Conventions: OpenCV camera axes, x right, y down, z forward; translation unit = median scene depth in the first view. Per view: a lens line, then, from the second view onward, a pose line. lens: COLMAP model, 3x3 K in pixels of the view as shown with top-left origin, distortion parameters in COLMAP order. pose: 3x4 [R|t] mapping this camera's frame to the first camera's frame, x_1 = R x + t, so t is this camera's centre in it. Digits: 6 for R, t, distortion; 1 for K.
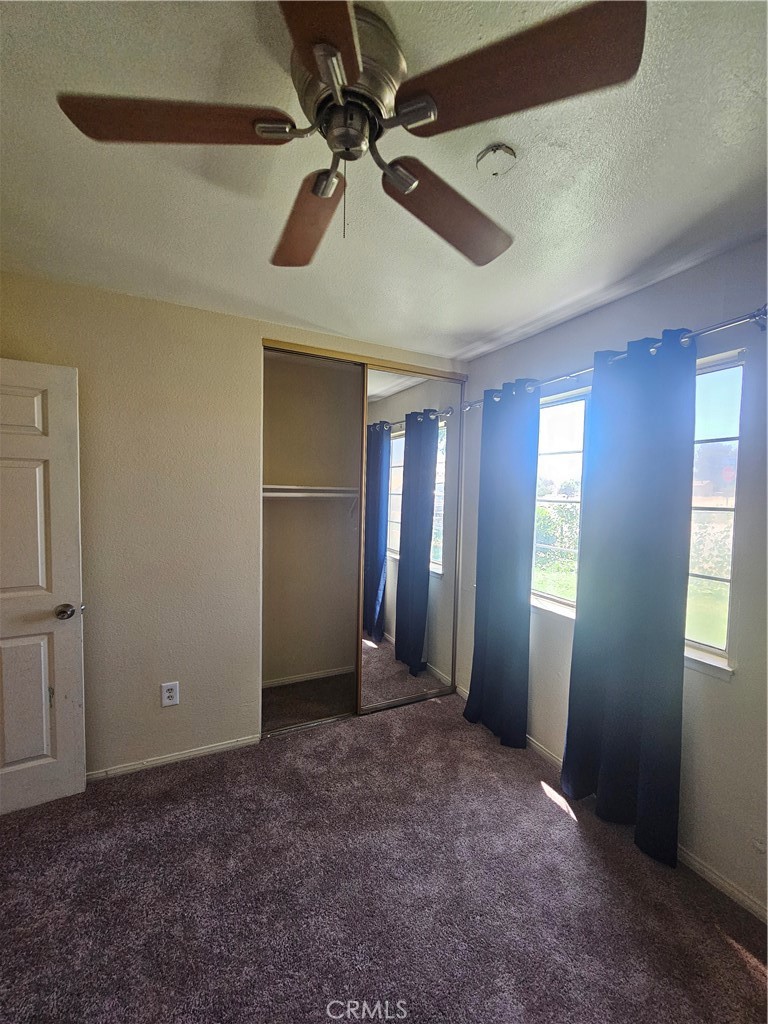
lens RADIAL K [[420.6, 0, 389.9], [0, 420.6, 504.4], [0, 0, 1]] dist [0.004562, -0.000834]
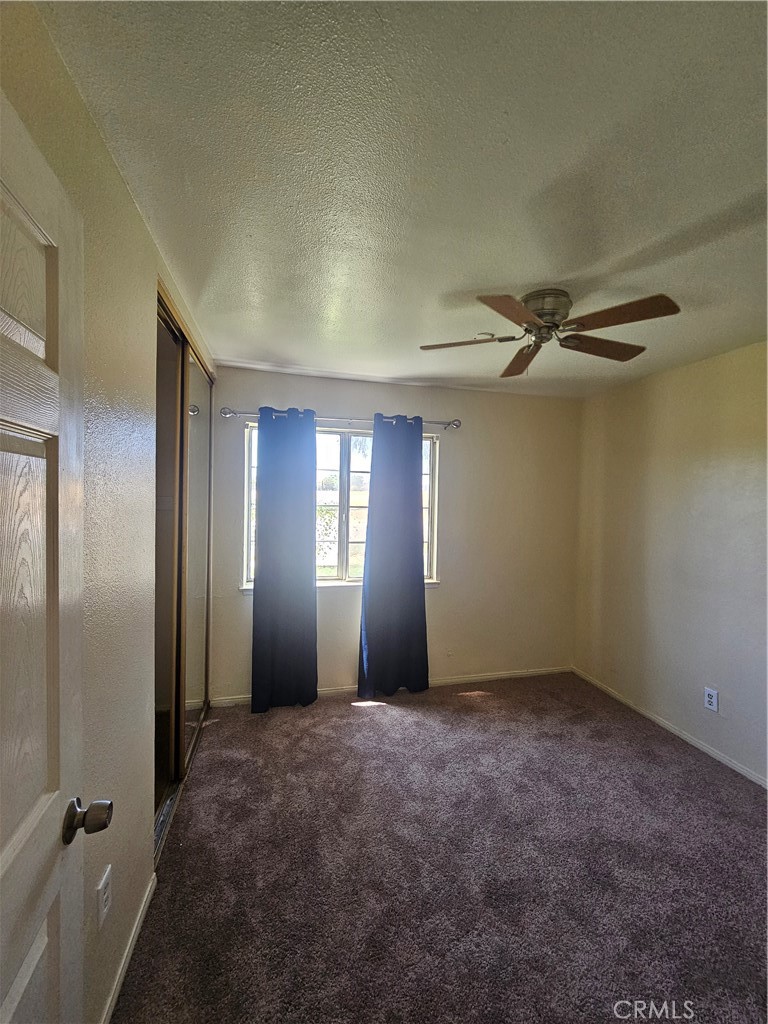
lens RADIAL K [[420.6, 0, 383.8], [0, 420.6, 512.5], [0, 0, 1]] dist [0.004562, -0.000834]
pose [[0.220487, -0.039271, 0.974599, -0.958897], [0.015314, 0.999205, 0.036798, -0.039545], [-0.975270, 0.006812, 0.220913, 0.562062]]
